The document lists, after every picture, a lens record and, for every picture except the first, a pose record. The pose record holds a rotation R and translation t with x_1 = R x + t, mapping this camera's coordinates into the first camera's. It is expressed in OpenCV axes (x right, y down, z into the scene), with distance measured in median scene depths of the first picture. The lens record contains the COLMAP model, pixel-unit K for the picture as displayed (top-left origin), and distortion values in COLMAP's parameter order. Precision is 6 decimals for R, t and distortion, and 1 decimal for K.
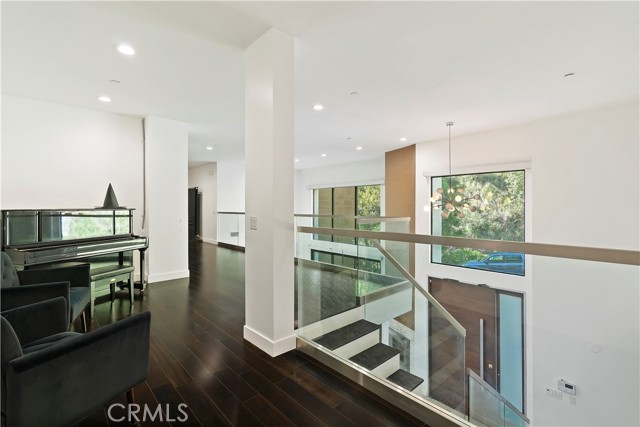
lens RADIAL K [[292.7, 0, 321.6], [0, 292.7, 210.7], [0, 0, 1]] dist [-0.009971, 0.001170]
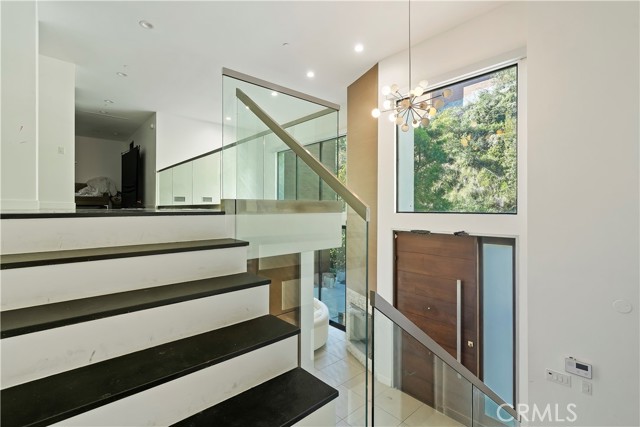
lens RADIAL K [[292.7, 0, 321.8], [0, 292.7, 210.0], [0, 0, 1]] dist [-0.009971, 0.001170]
pose [[0.999988, 0.004663, 0.001426, 0.203682], [-0.004657, 0.999981, -0.004032, 0.201045], [-0.001445, 0.004025, 0.999991, 0.267855]]
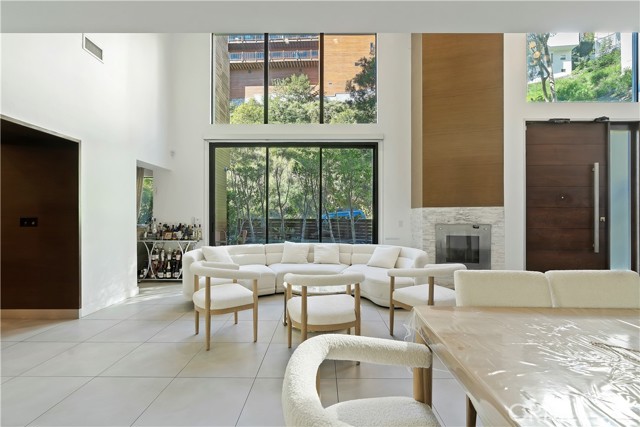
lens RADIAL K [[291.7, 0, 320.1], [0, 291.7, 217.5], [0, 0, 1]] dist [-0.001590, -0.000027]
pose [[0.674090, 0.004943, 0.738633, -0.555415], [0.000233, 0.999976, -0.006905, 0.530513], [-0.738649, 0.004827, 0.674073, 1.030226]]
